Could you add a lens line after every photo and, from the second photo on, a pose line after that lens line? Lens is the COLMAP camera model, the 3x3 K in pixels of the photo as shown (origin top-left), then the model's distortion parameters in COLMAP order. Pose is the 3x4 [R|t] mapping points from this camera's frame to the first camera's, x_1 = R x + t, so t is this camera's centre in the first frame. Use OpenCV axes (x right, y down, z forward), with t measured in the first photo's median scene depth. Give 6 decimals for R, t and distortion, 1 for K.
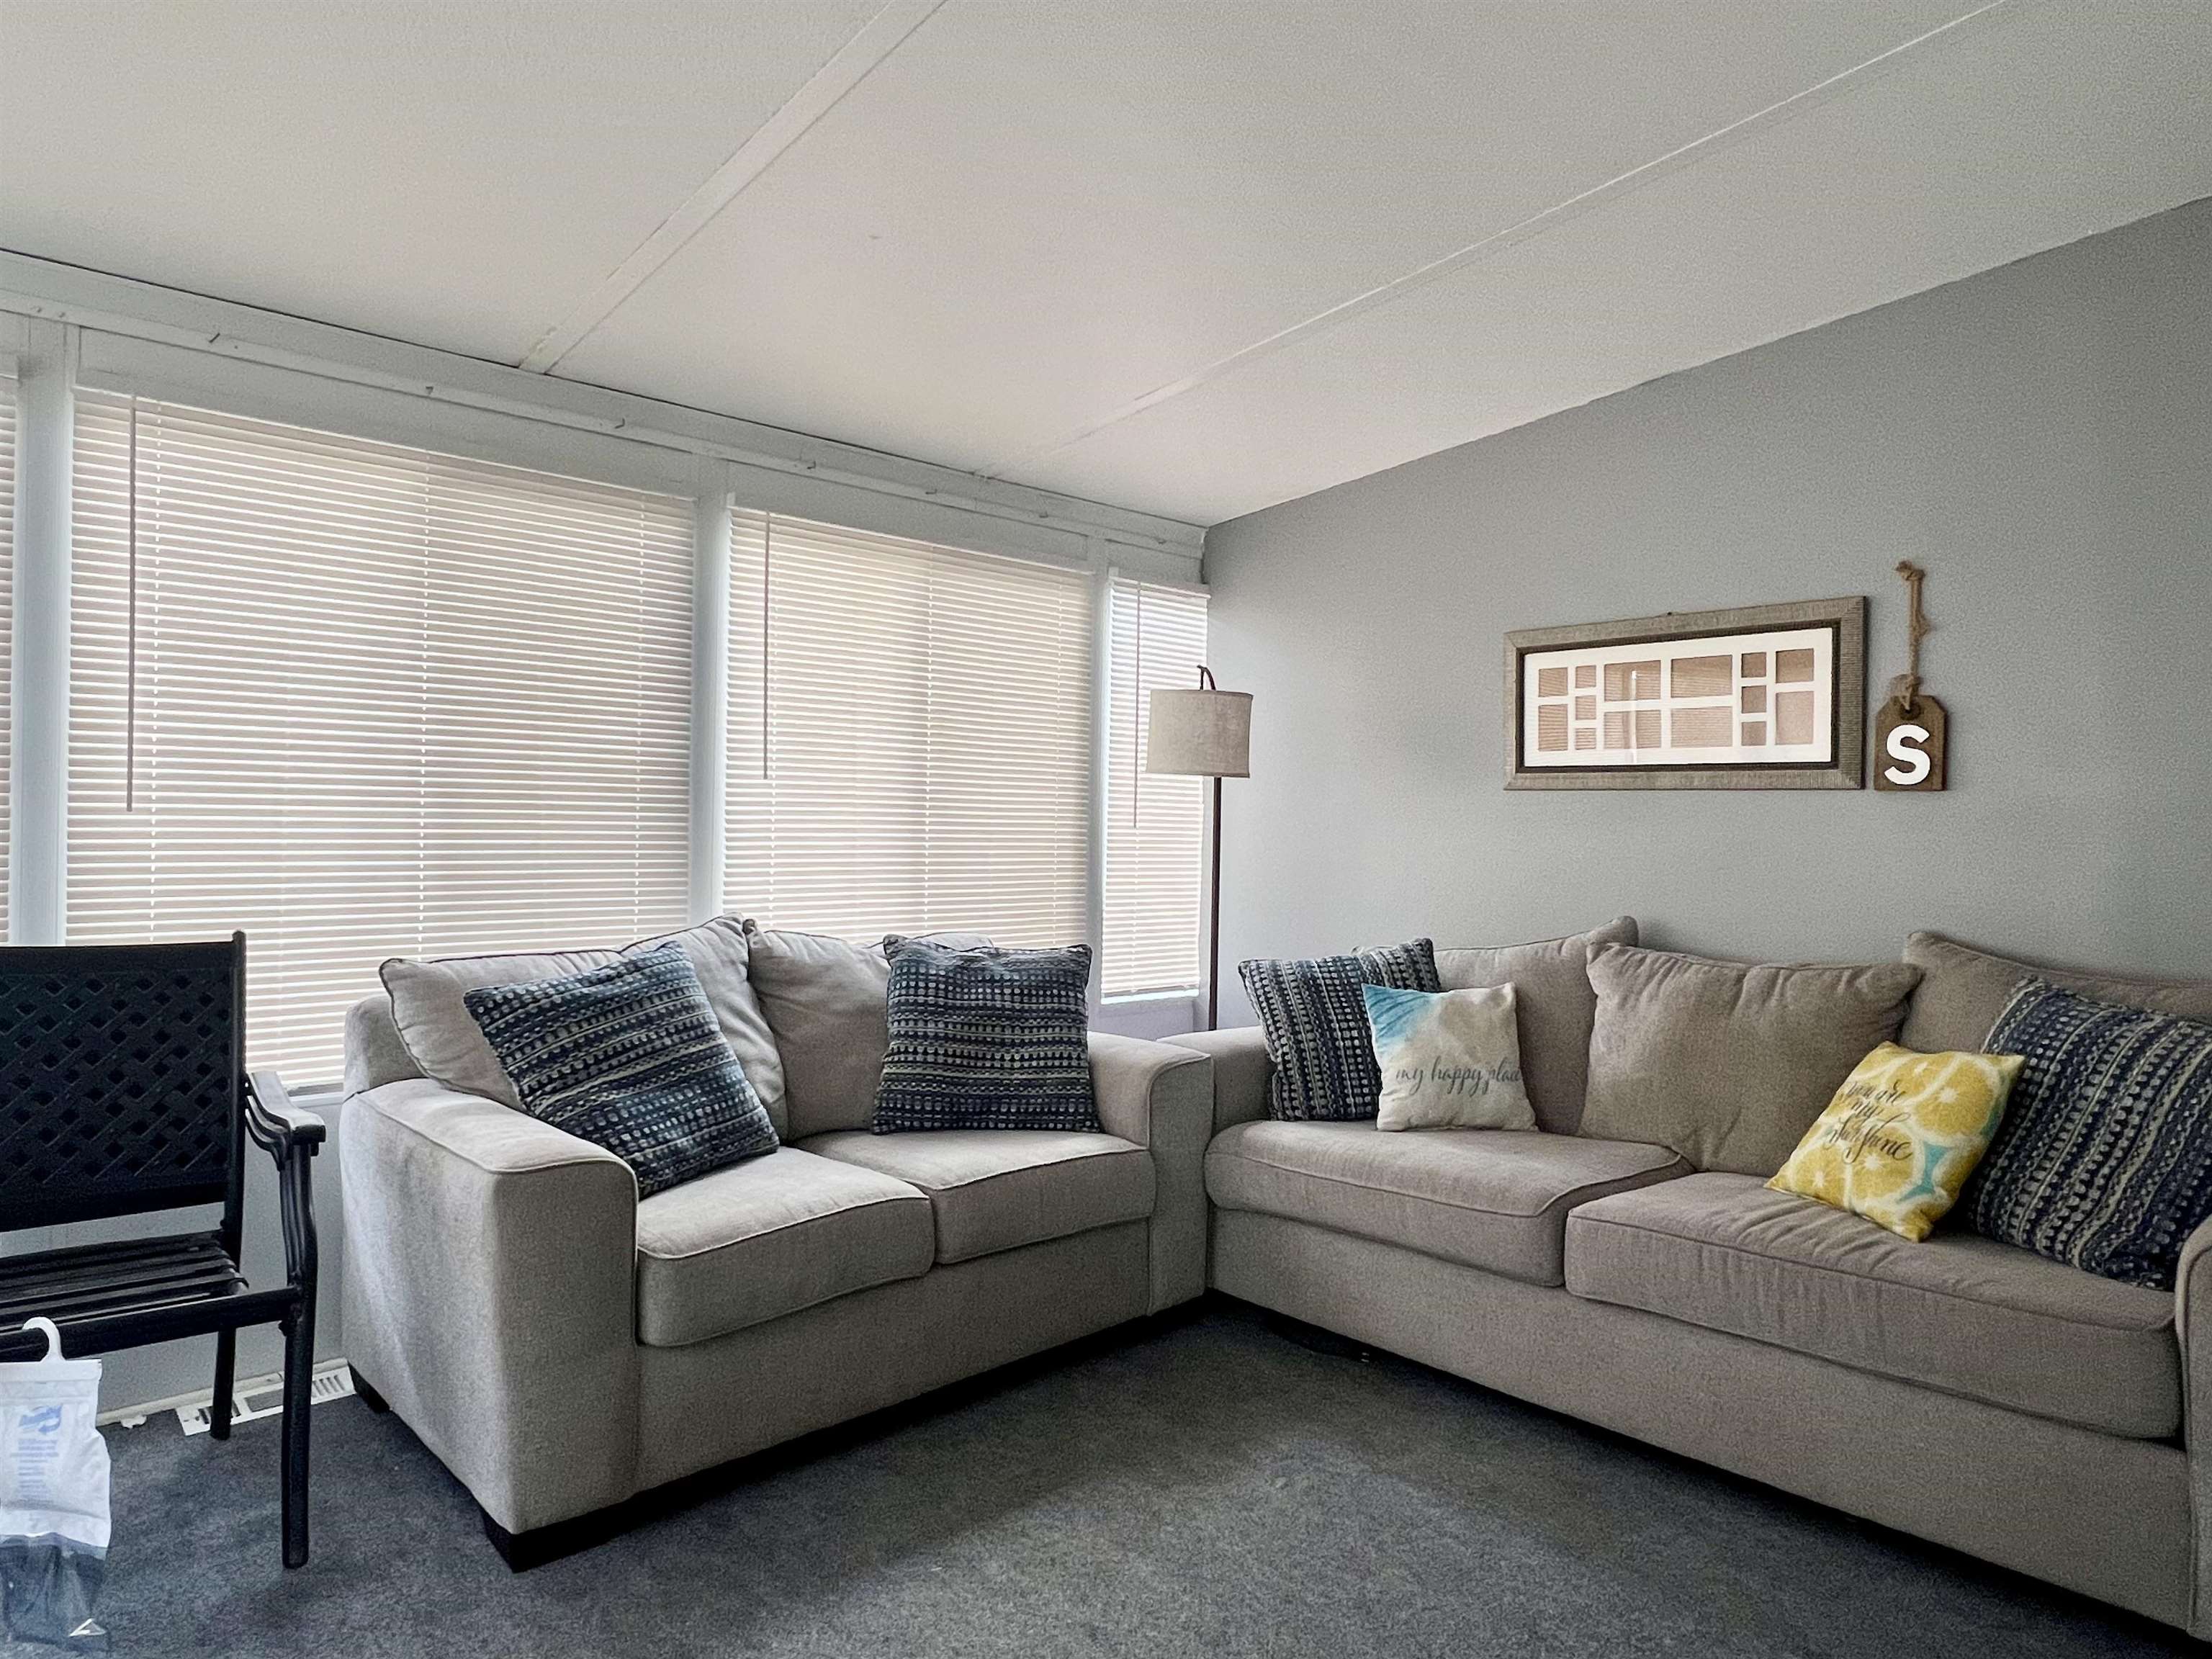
lens RADIAL K [[1323.8, 0, 1103.8], [0, 1323.8, 826.9], [0, 0, 1]] dist [0.002605, -0.003988]
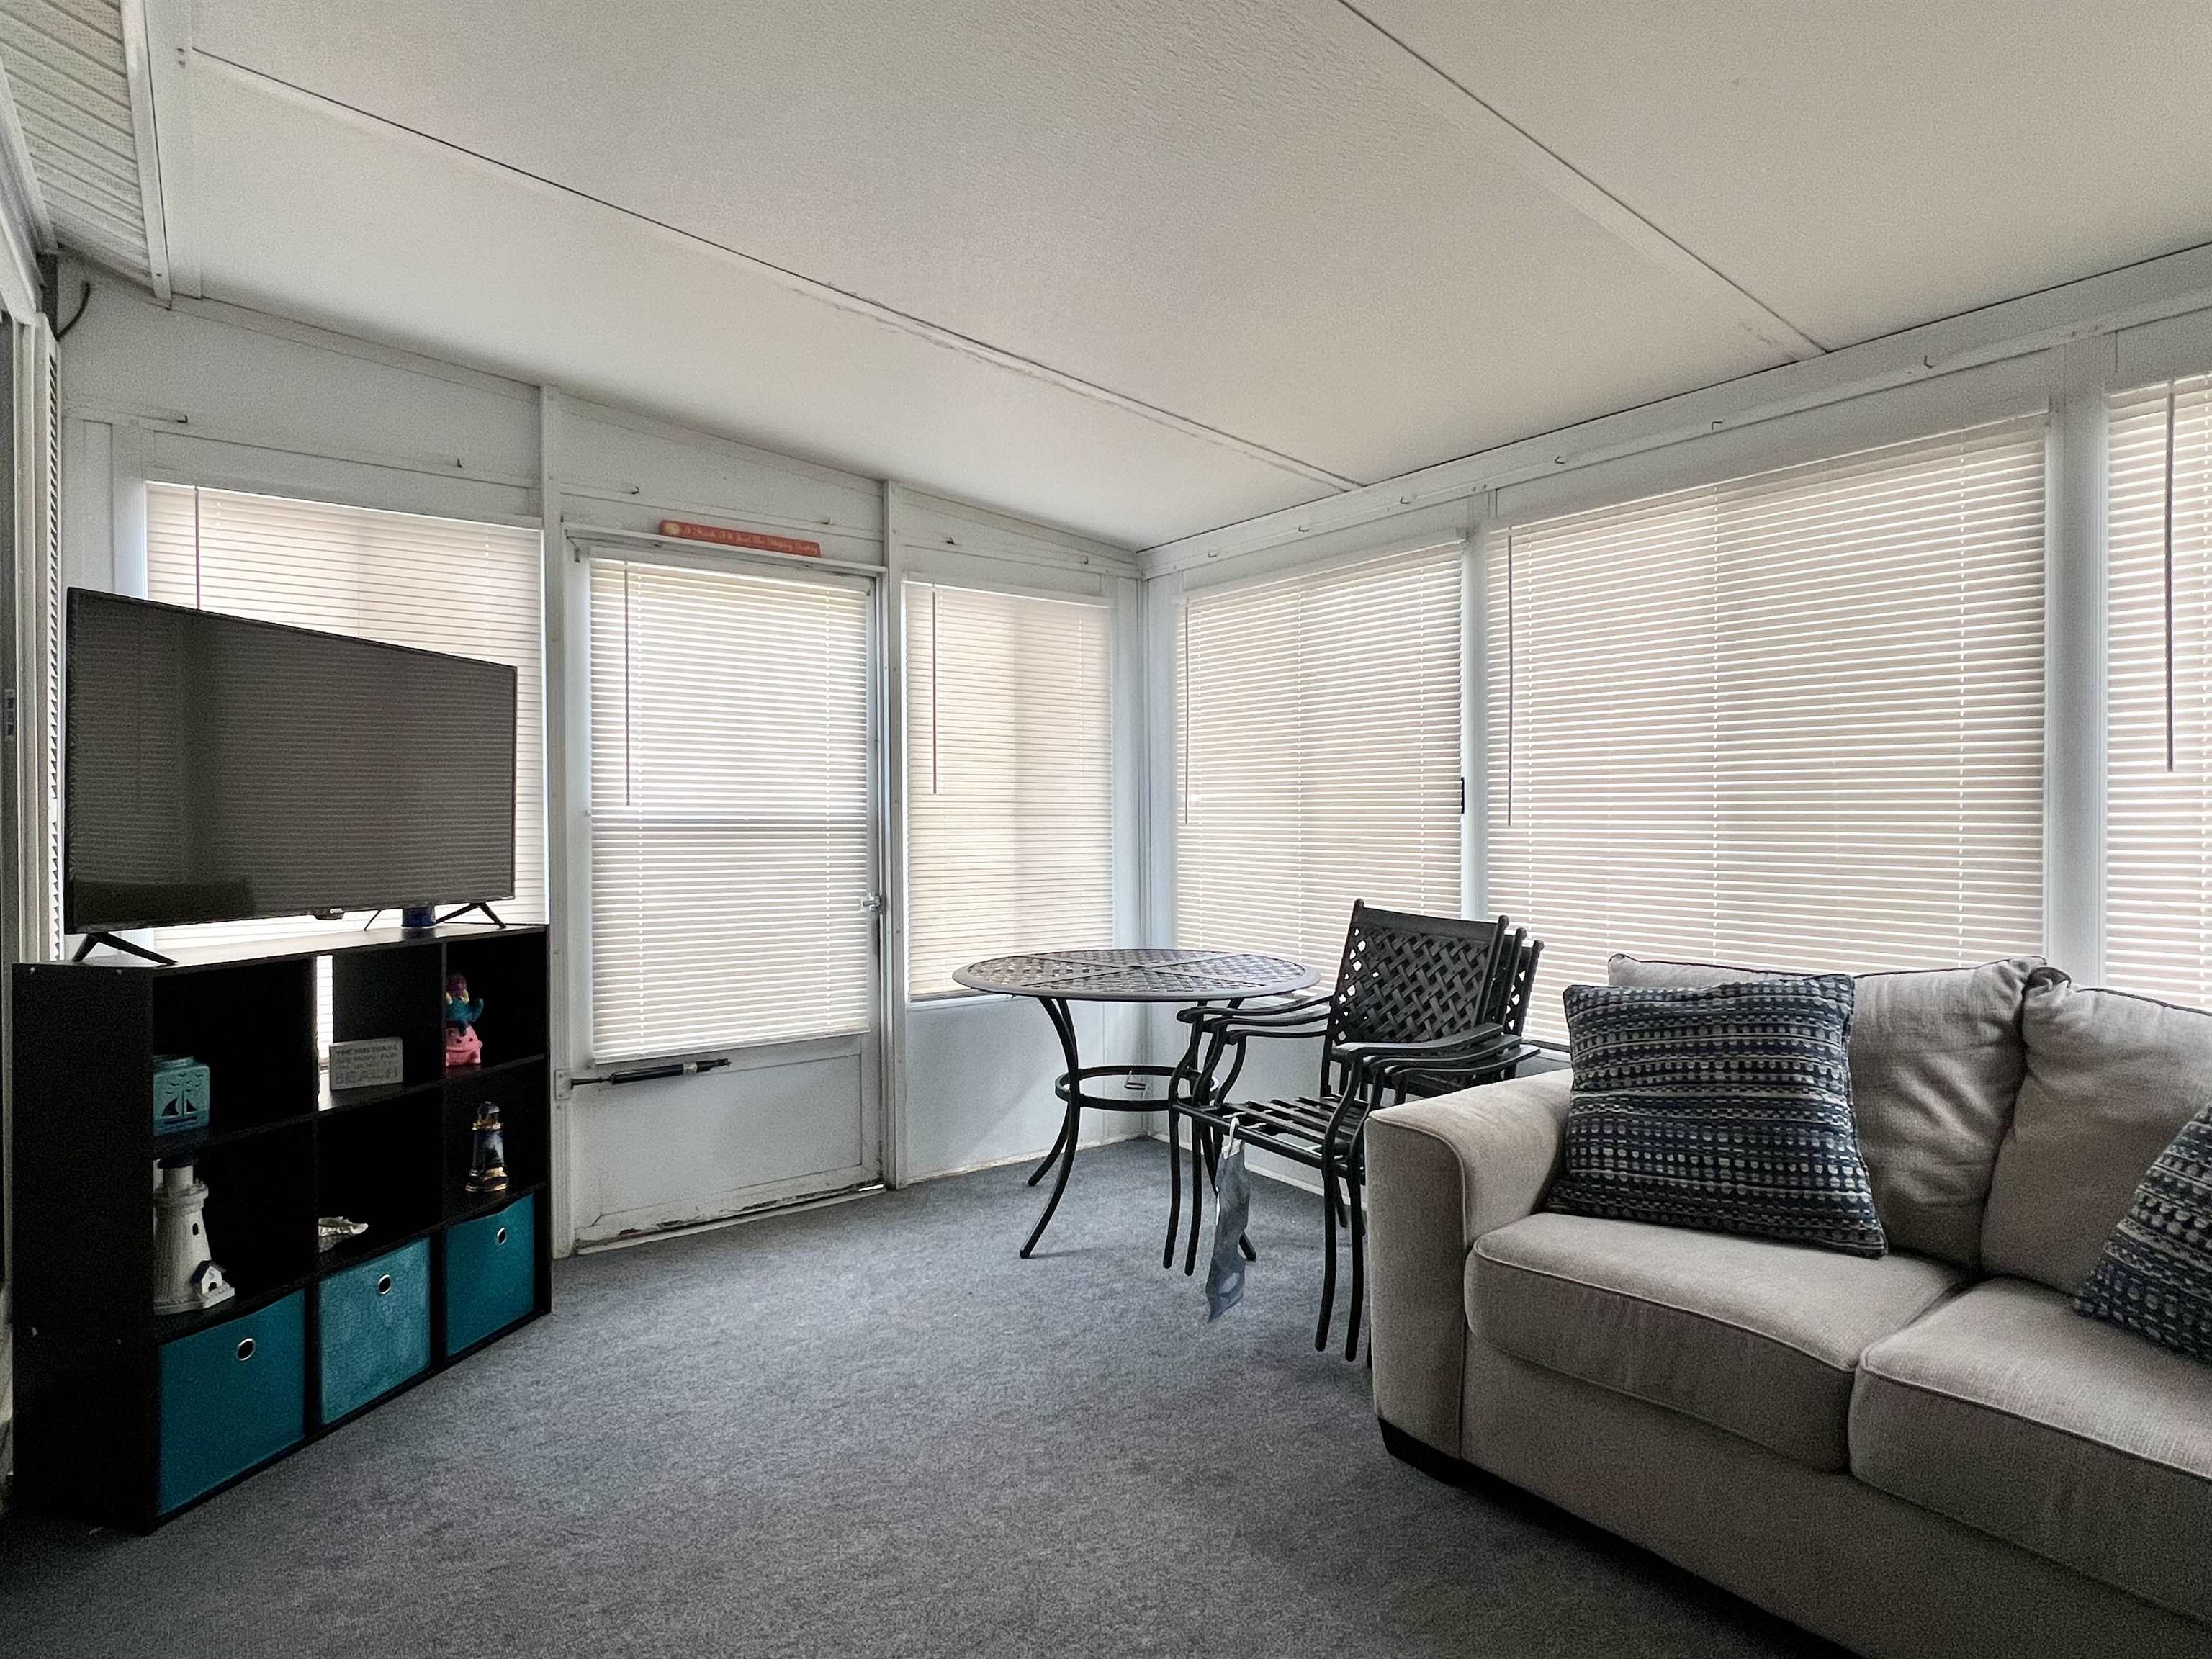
lens RADIAL K [[1193.0, 0, 1097.0], [0, 1193.0, 824.1], [0, 0, 1]] dist [0.000372, 0.001461]
pose [[-0.095003, -0.006674, -0.995455, 0.482090], [-0.003136, 0.999975, -0.006405, -0.003779], [0.995472, 0.002513, -0.095022, 0.596450]]
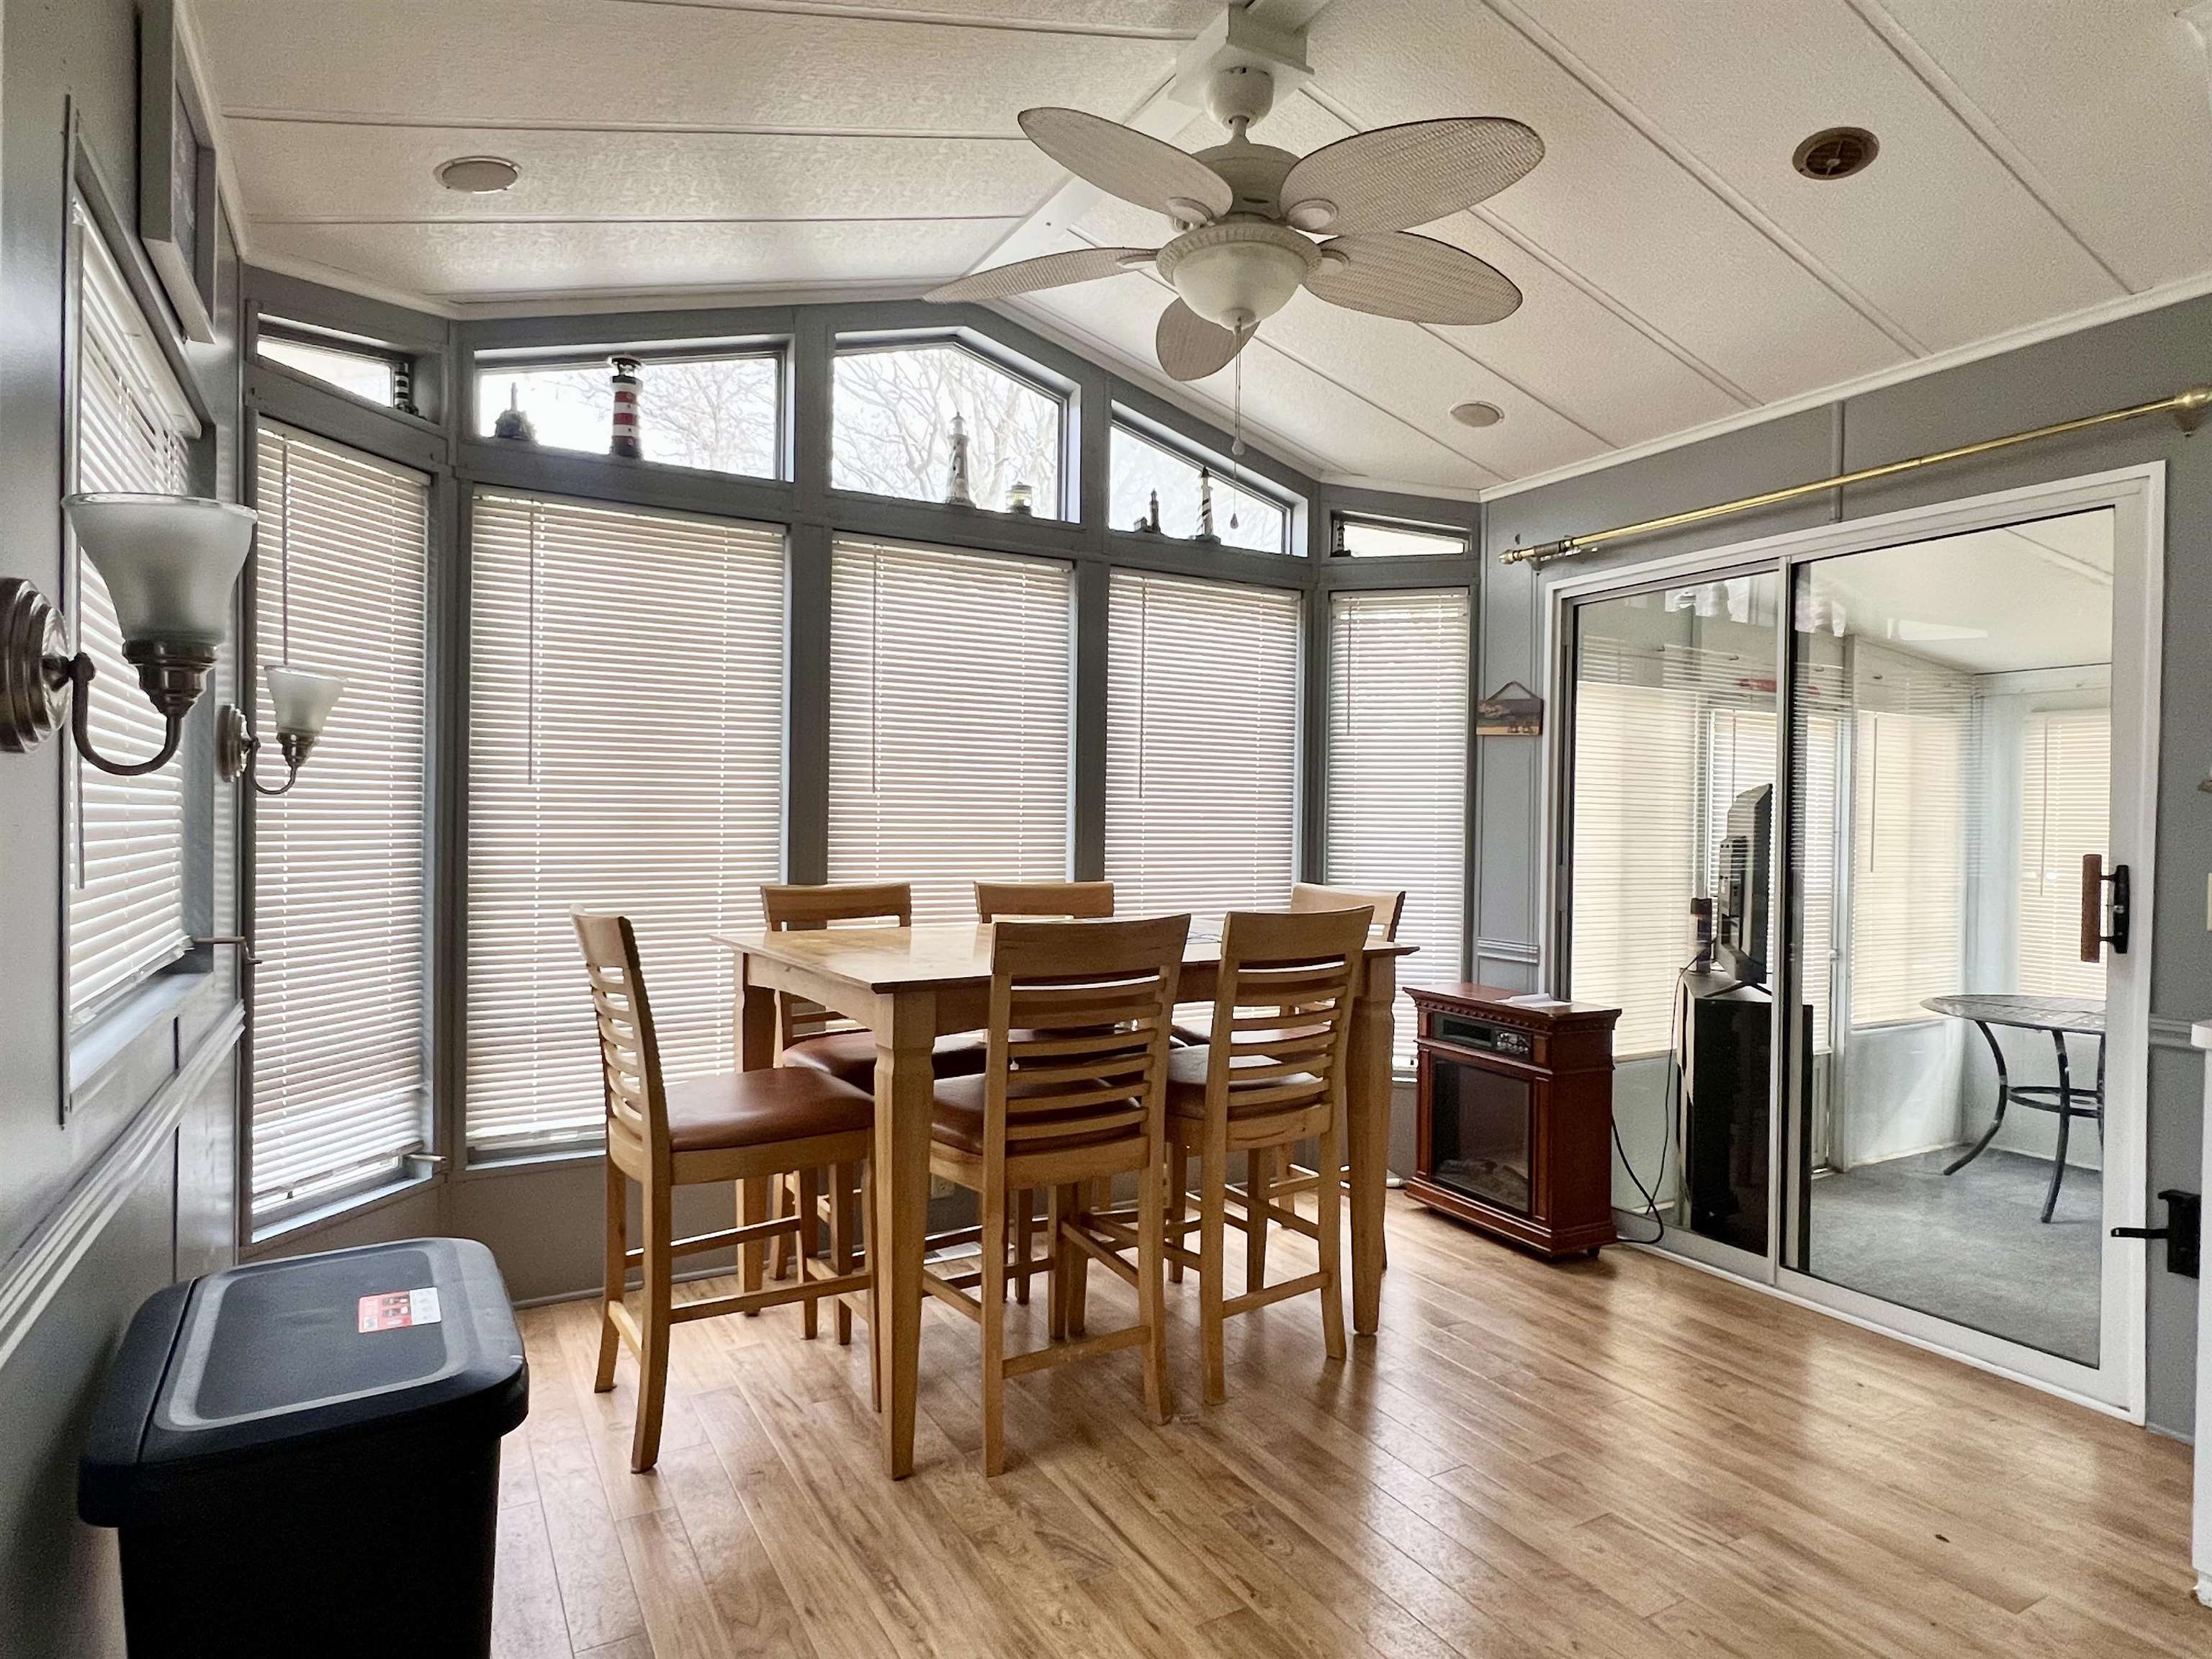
lens RADIAL K [[1188.6, 0, 1108.8], [0, 1188.6, 849.8], [0, 0, 1]] dist [-0.001836, 0.000746]
pose [[-0.214720, 0.006571, -0.976654, 1.115945], [-0.016494, 0.999810, 0.010353, -0.079008], [0.976536, 0.018332, -0.214571, -0.438706]]
